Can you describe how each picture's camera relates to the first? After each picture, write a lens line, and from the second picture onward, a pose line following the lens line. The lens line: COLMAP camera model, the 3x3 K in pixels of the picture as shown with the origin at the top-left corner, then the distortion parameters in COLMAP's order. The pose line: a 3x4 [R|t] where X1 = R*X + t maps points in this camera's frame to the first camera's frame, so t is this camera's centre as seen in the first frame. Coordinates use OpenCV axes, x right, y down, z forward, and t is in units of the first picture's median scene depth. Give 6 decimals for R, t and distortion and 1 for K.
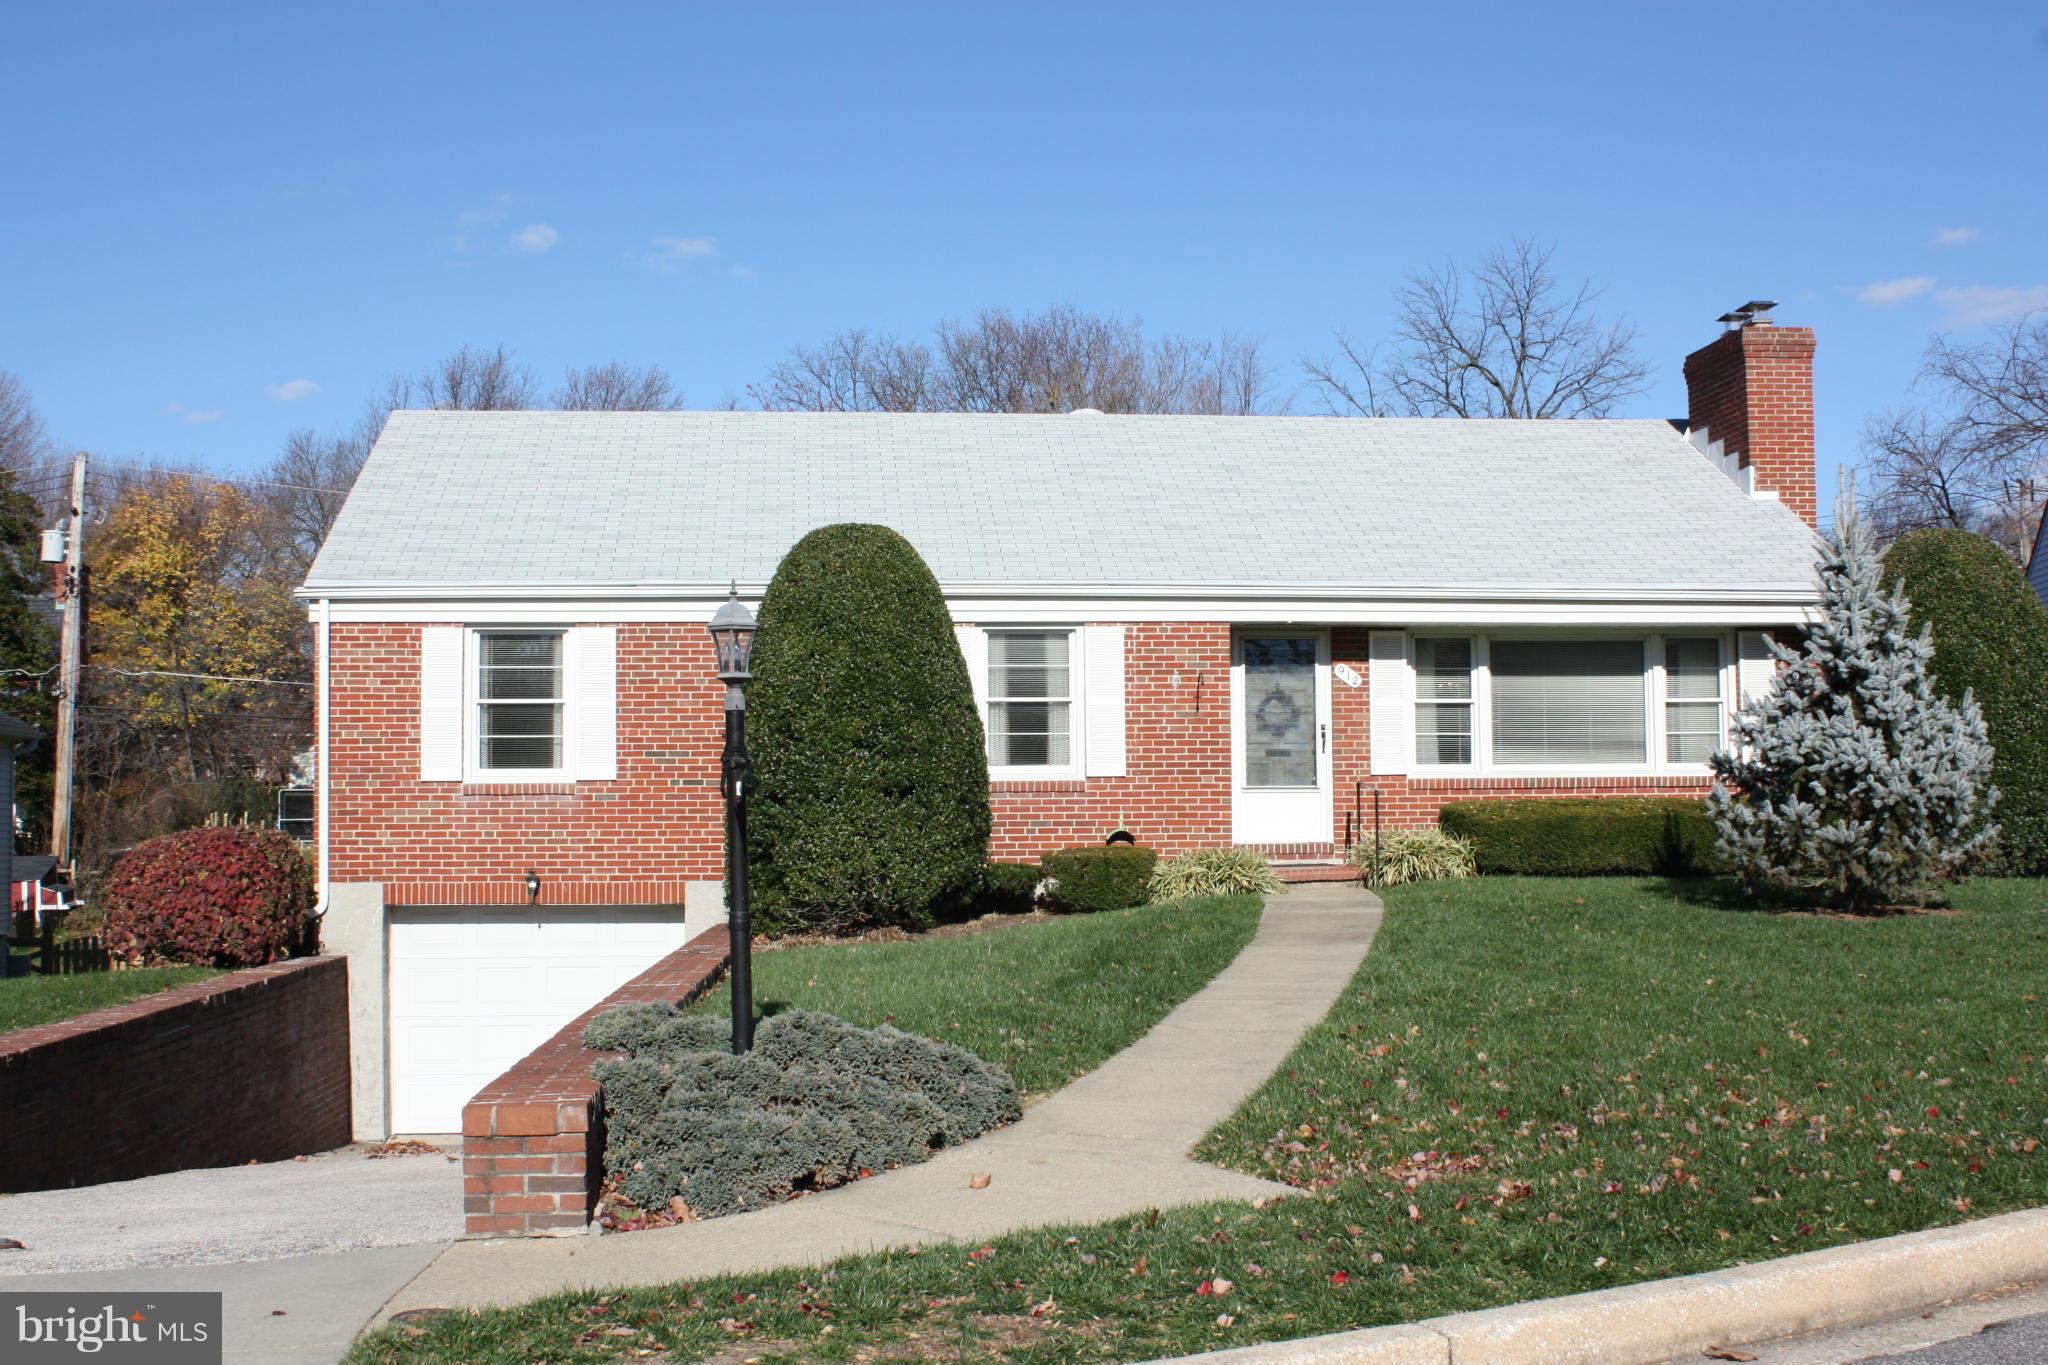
lens RADIAL K [[2378.8, 0, 1024.0], [0, 2378.8, 682.5], [0, 0, 1]] dist [-0.084788, 0.043291]
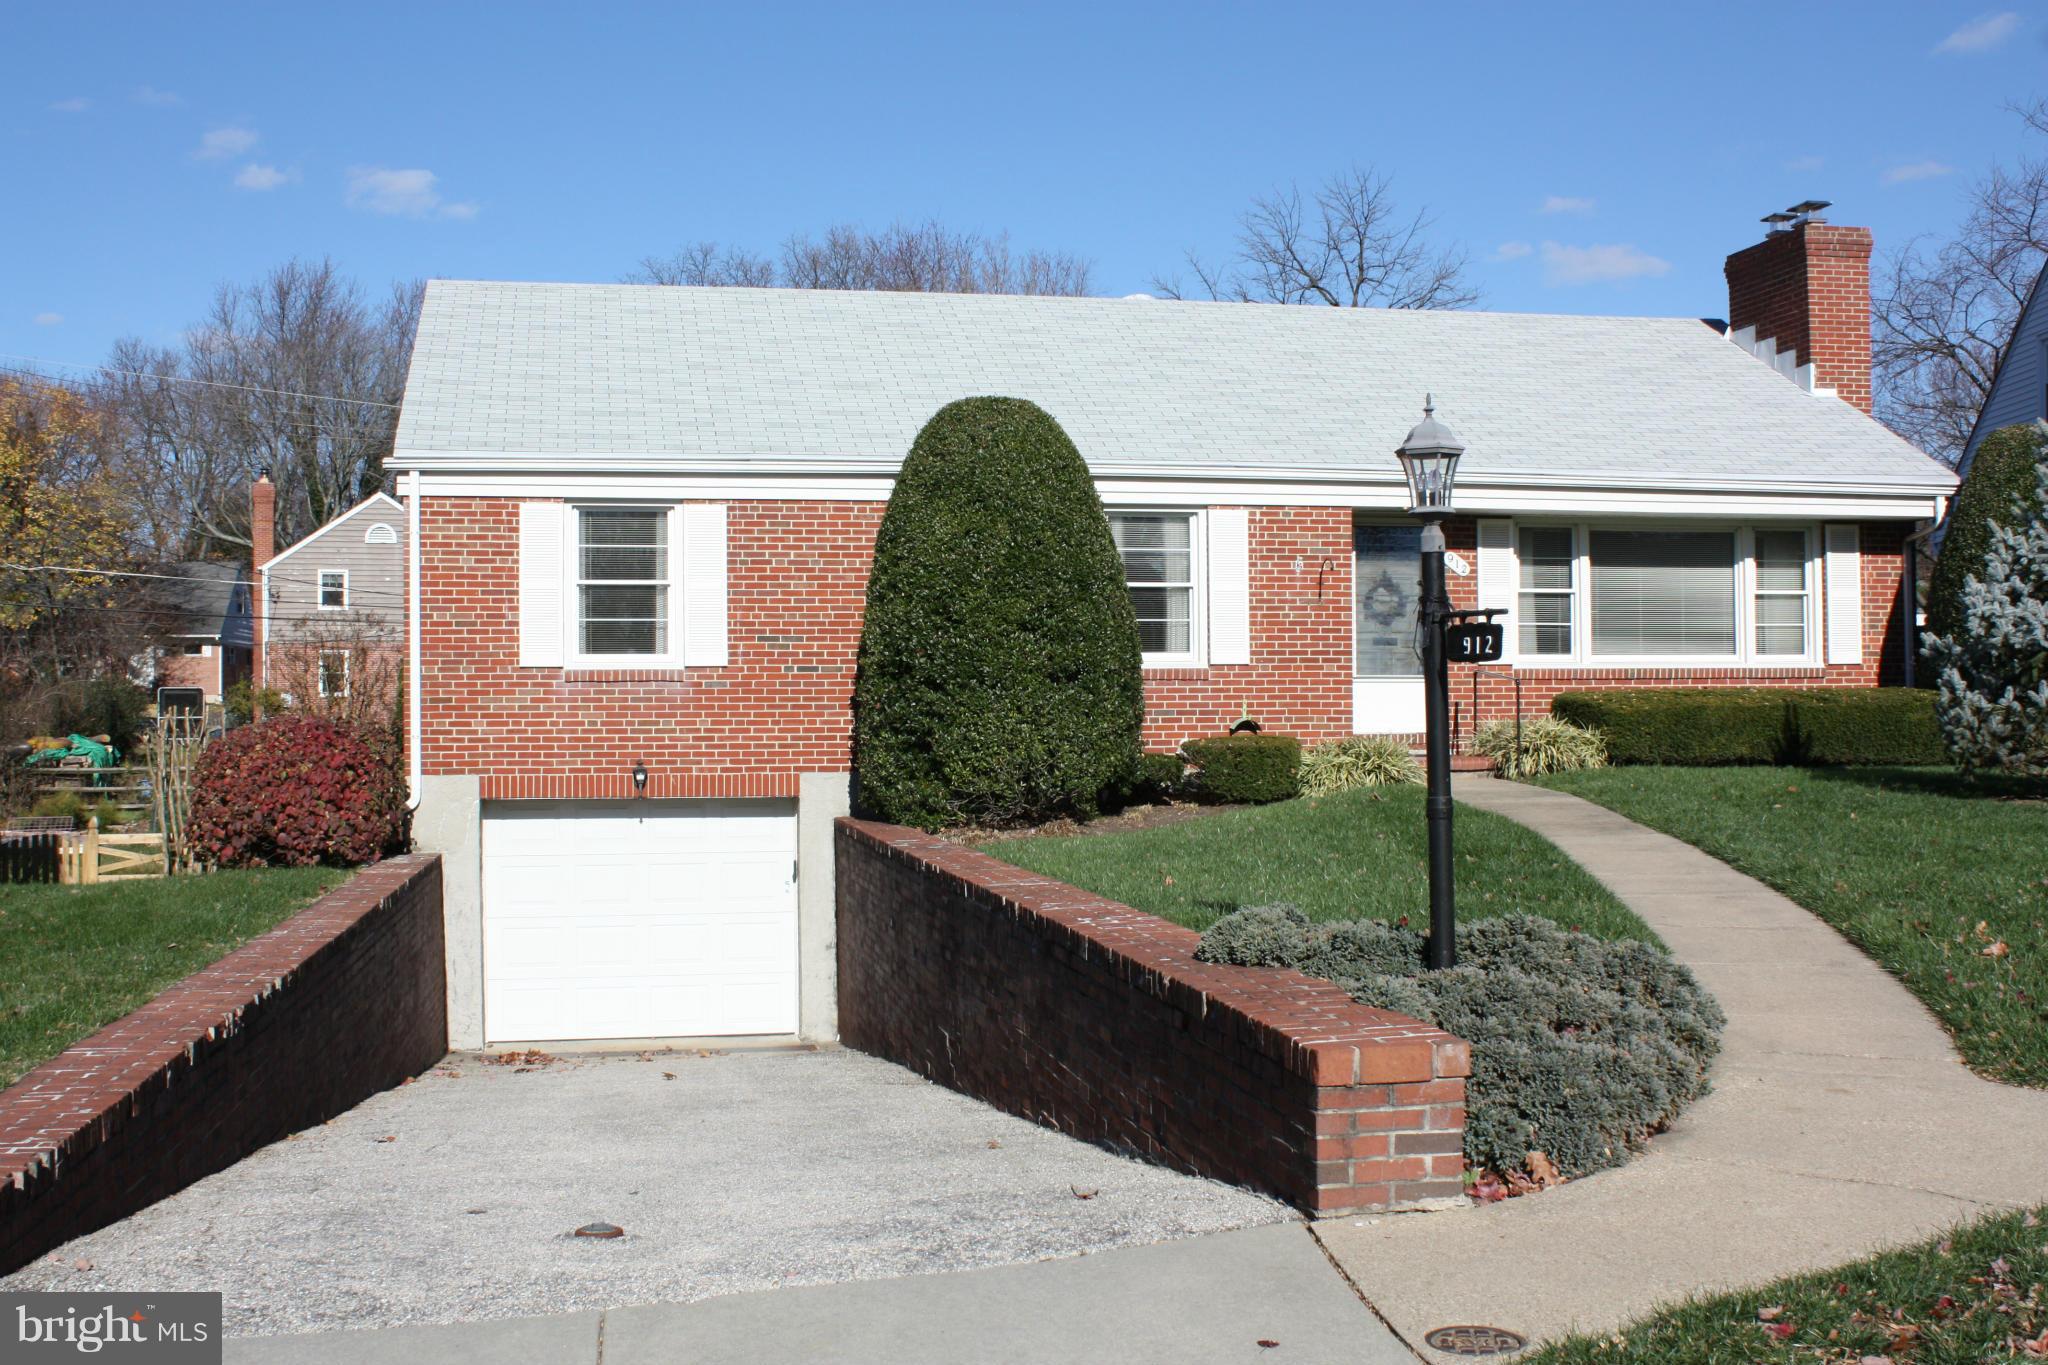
lens RADIAL K [[2230.7, 0, 1024.0], [0, 2230.7, 682.5], [0, 0, 1]] dist [-0.092844, 0.038796]
pose [[0.994679, 0.002685, 0.102992, -0.145448], [-0.006803, 0.999190, 0.039654, 0.011590], [-0.102802, -0.040144, 0.993891, 0.105074]]
